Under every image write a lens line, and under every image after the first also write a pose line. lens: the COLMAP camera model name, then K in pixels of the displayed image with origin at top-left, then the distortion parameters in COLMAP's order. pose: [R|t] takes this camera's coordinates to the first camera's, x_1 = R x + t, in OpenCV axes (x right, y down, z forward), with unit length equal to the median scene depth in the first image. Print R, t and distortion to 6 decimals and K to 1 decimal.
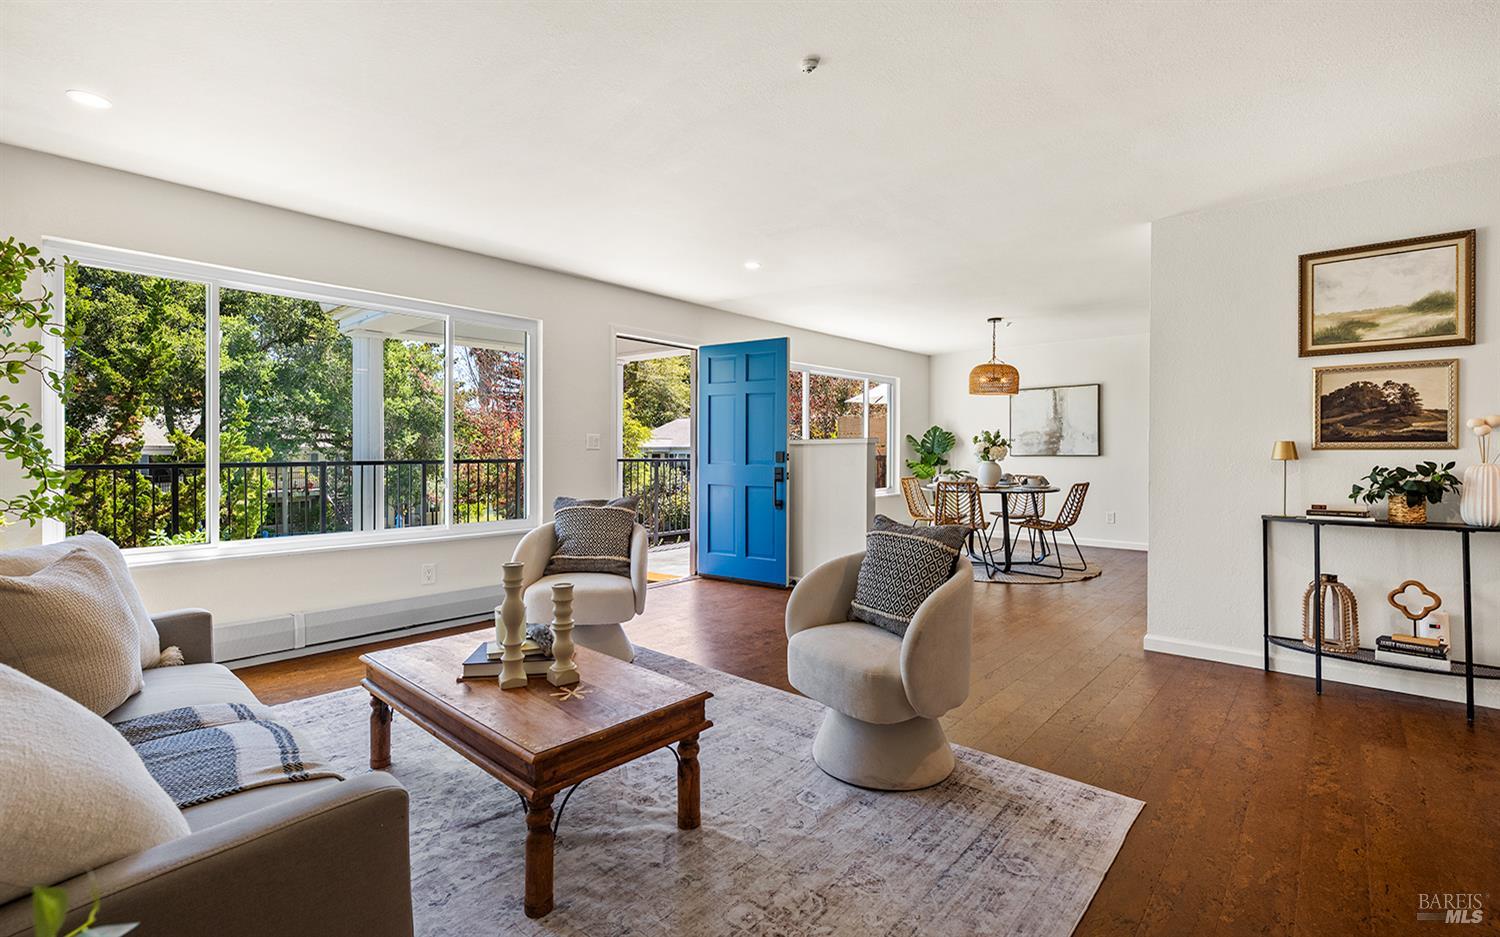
lens RADIAL K [[657.3, 0, 759.7], [0, 657.3, 453.6], [0, 0, 1]] dist [0.001175, -0.000210]
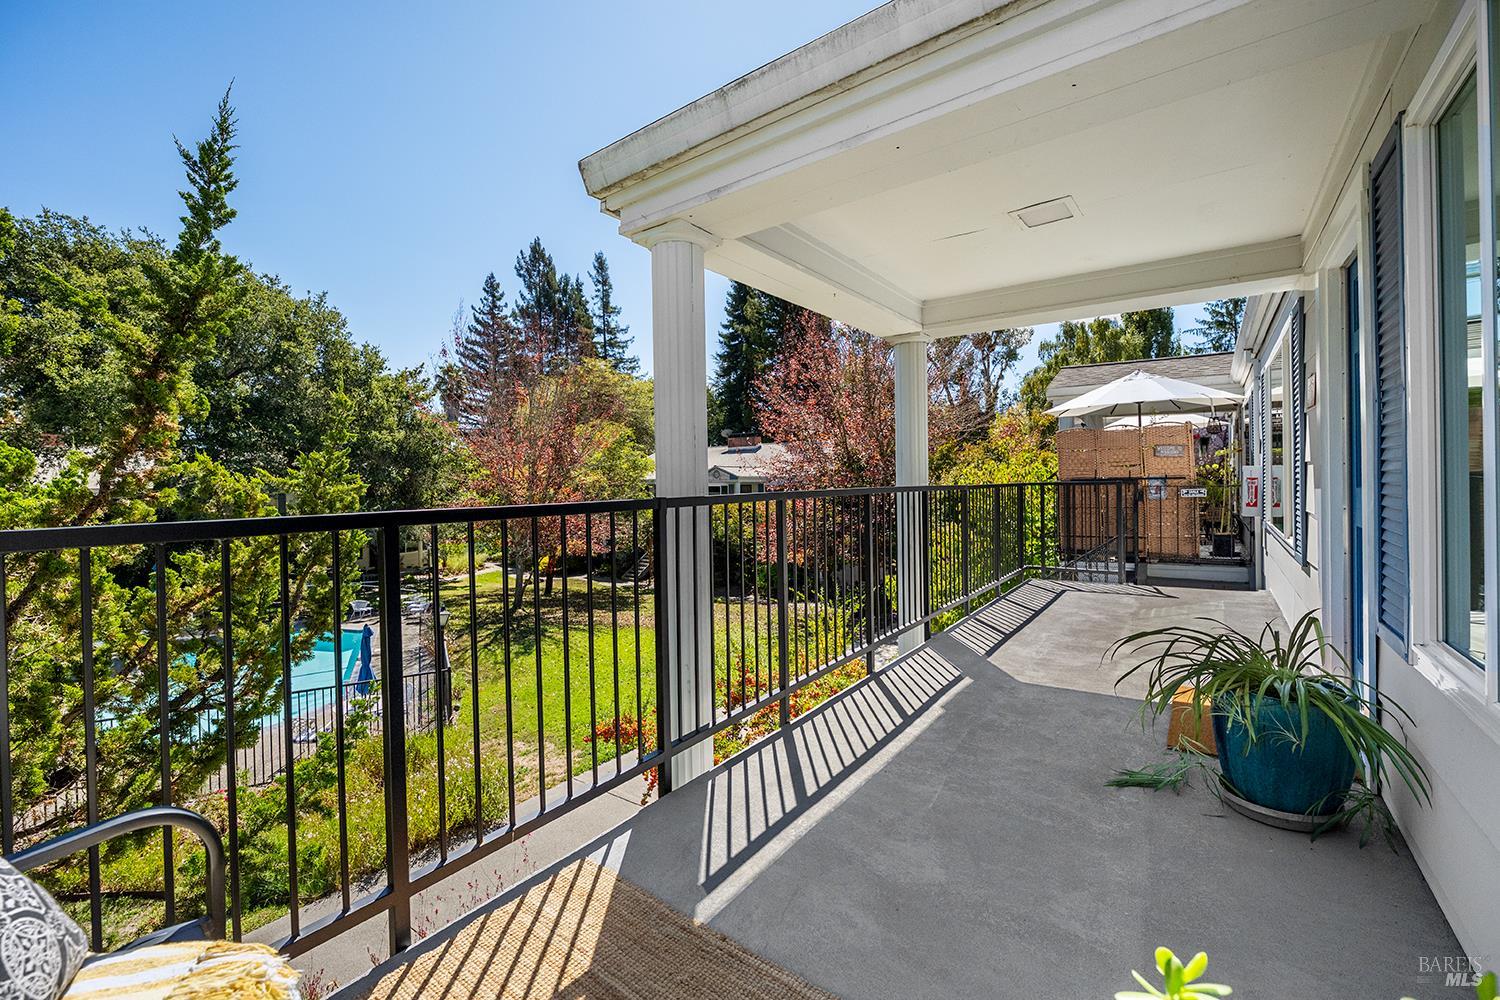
lens RADIAL K [[617.3, 0, 745.5], [0, 617.3, 485.9], [0, 0, 1]] dist [-0.000864, -0.000058]
pose [[0.996965, -0.020619, 0.075072, -0.471242], [0.020524, 0.999787, 0.002027, 0.003443], [-0.075098, -0.000480, 0.997176, 0.433657]]
